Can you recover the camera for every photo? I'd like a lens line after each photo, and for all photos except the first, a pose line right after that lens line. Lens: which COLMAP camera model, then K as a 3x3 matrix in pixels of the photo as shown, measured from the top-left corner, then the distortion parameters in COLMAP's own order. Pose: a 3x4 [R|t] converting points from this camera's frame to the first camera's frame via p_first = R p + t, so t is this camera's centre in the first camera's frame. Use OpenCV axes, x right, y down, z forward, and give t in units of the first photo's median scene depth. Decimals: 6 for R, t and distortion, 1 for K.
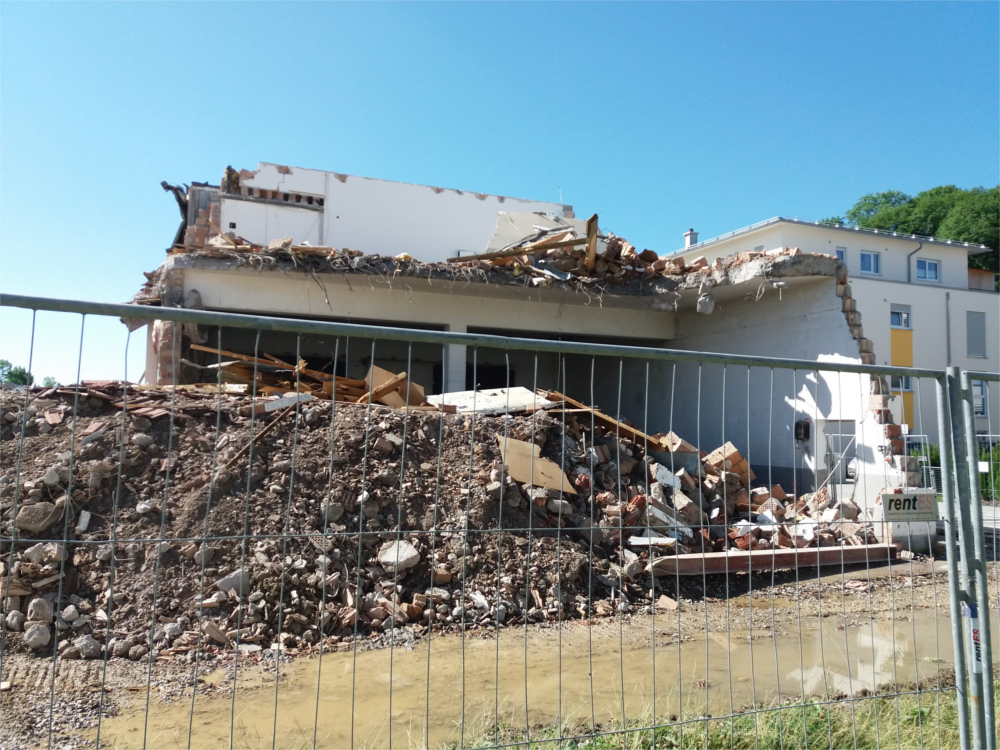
lens RADIAL K [[815.1, 0, 512.2], [0, 815.1, 374.2], [0, 0, 1]] dist [0.129742, -0.236336]
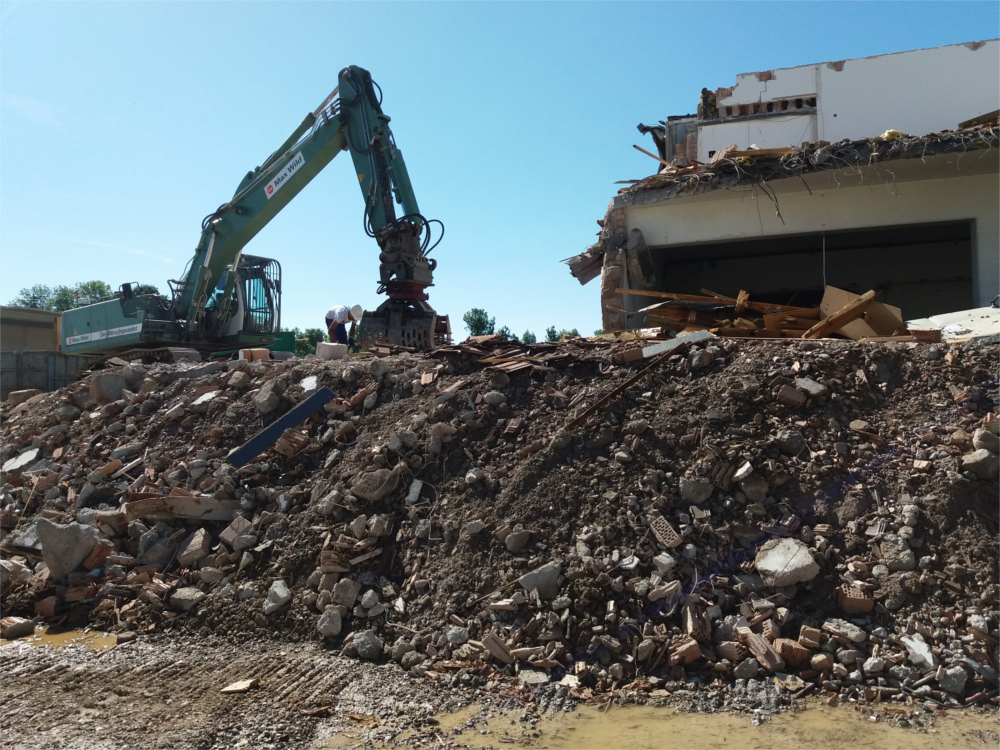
lens RADIAL K [[815.1, 0, 512.2], [0, 815.1, 374.2], [0, 0, 1]] dist [0.129742, -0.236336]
pose [[0.770930, -0.051313, -0.634850, 0.118060], [0.087969, 0.995775, 0.026339, 0.034069], [0.630816, -0.076152, 0.772187, 0.355192]]
